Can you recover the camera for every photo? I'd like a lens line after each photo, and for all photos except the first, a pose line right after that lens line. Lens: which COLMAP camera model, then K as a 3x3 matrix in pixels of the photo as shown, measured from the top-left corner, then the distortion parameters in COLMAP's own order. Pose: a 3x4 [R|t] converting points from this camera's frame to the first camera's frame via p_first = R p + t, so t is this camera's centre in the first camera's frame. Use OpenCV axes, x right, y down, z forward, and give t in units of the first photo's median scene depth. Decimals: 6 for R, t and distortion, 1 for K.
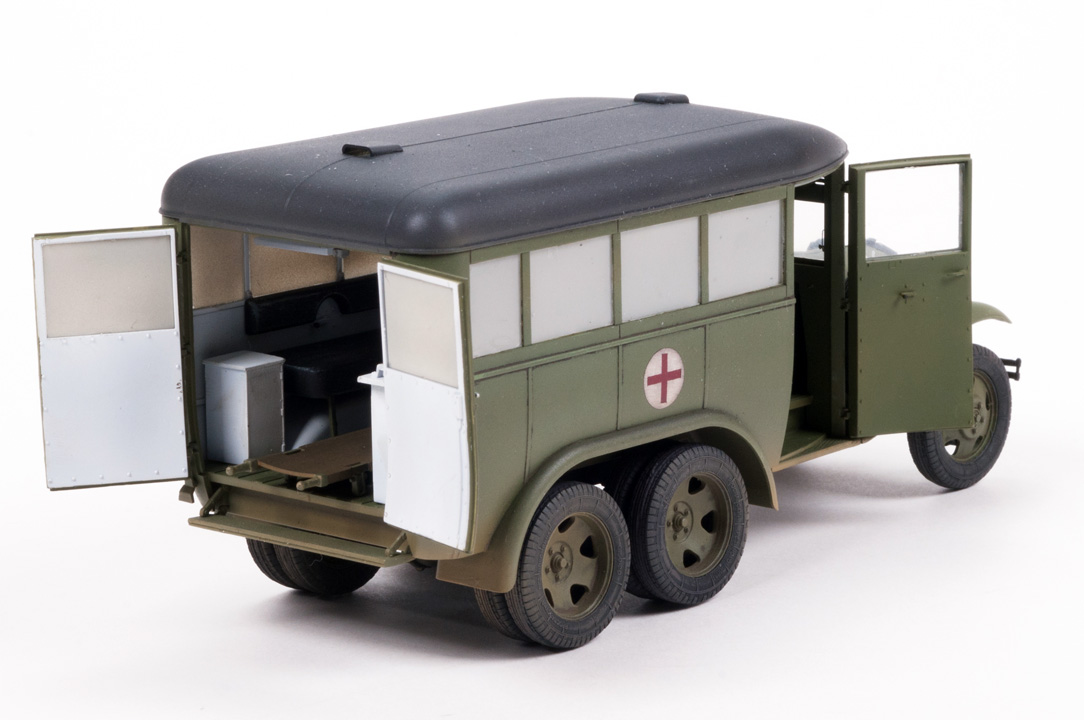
lens RADIAL K [[4181.9, 0, 542.0], [0, 4181.9, 360.0], [0, 0, 1]] dist [-0.199415, 0.282275]
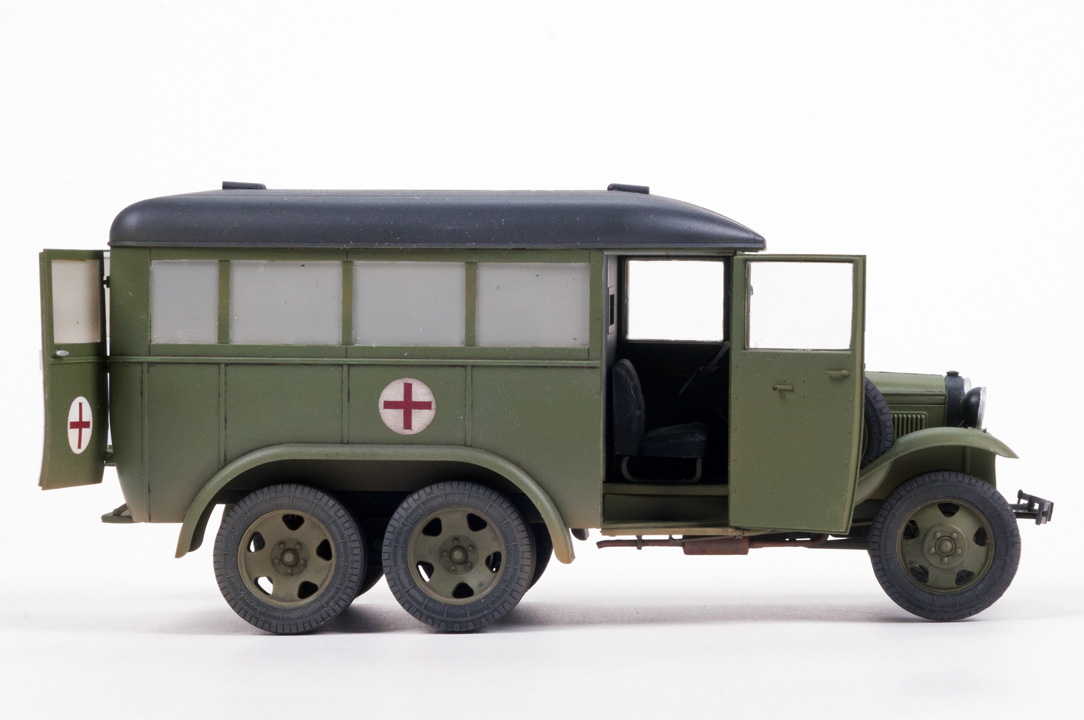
lens RADIAL K [[4181.9, 0, 542.0], [0, 4181.9, 360.0], [0, 0, 1]] dist [-0.199415, 0.282275]
pose [[0.667882, 0.015153, -0.744113, 0.861909], [-0.170488, 0.976324, -0.133140, 0.131545], [0.724477, 0.215784, 0.654652, 0.309618]]
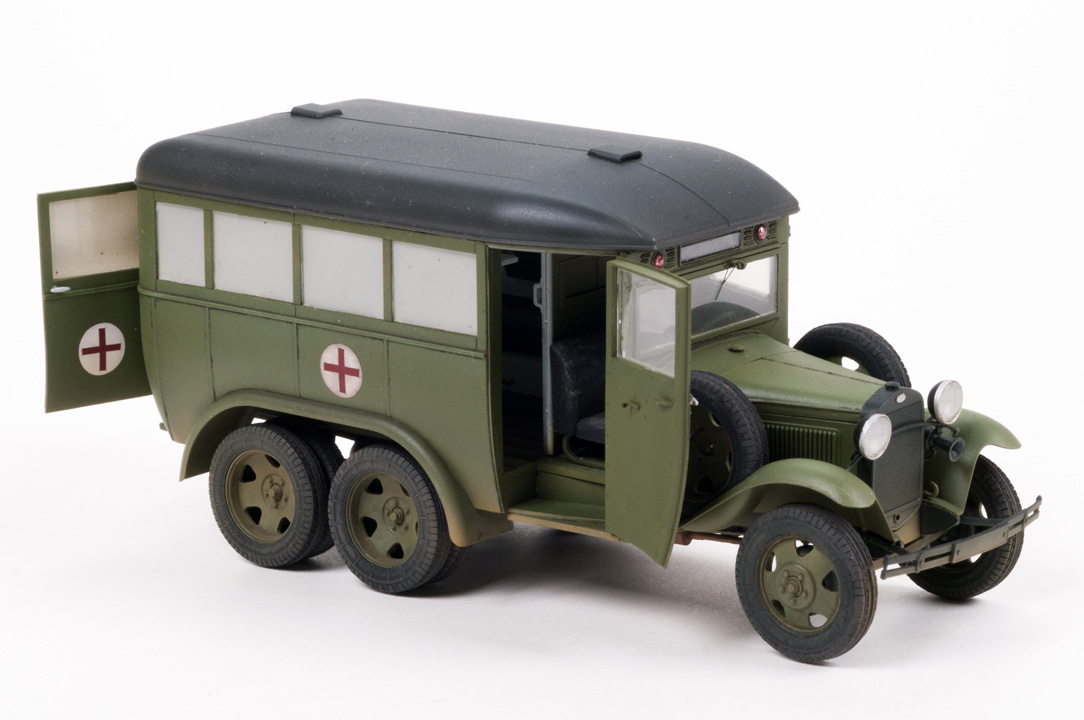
lens RADIAL K [[4181.9, 0, 542.0], [0, 4181.9, 360.0], [0, 0, 1]] dist [-0.199415, 0.282275]
pose [[0.056917, 0.239354, -0.969263, 1.104221], [-0.206415, 0.952682, 0.223138, -0.256207], [0.976808, 0.187370, 0.103630, 0.935691]]
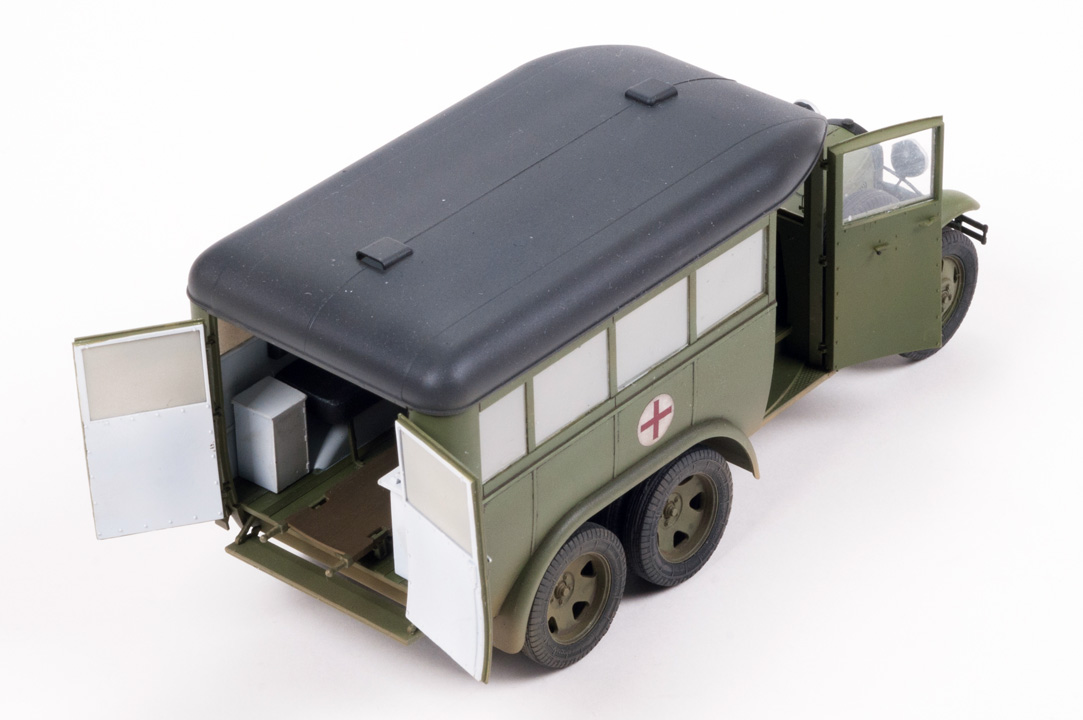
lens RADIAL K [[4371.5, 0, 541.5], [0, 4371.5, 360.0], [0, 0, 1]] dist [-0.193018, -1.838897]
pose [[0.999853, -0.016349, 0.005078, -0.006193], [0.013334, 0.929761, 0.367922, -0.429833], [-0.010737, -0.367800, 0.929843, -0.054513]]
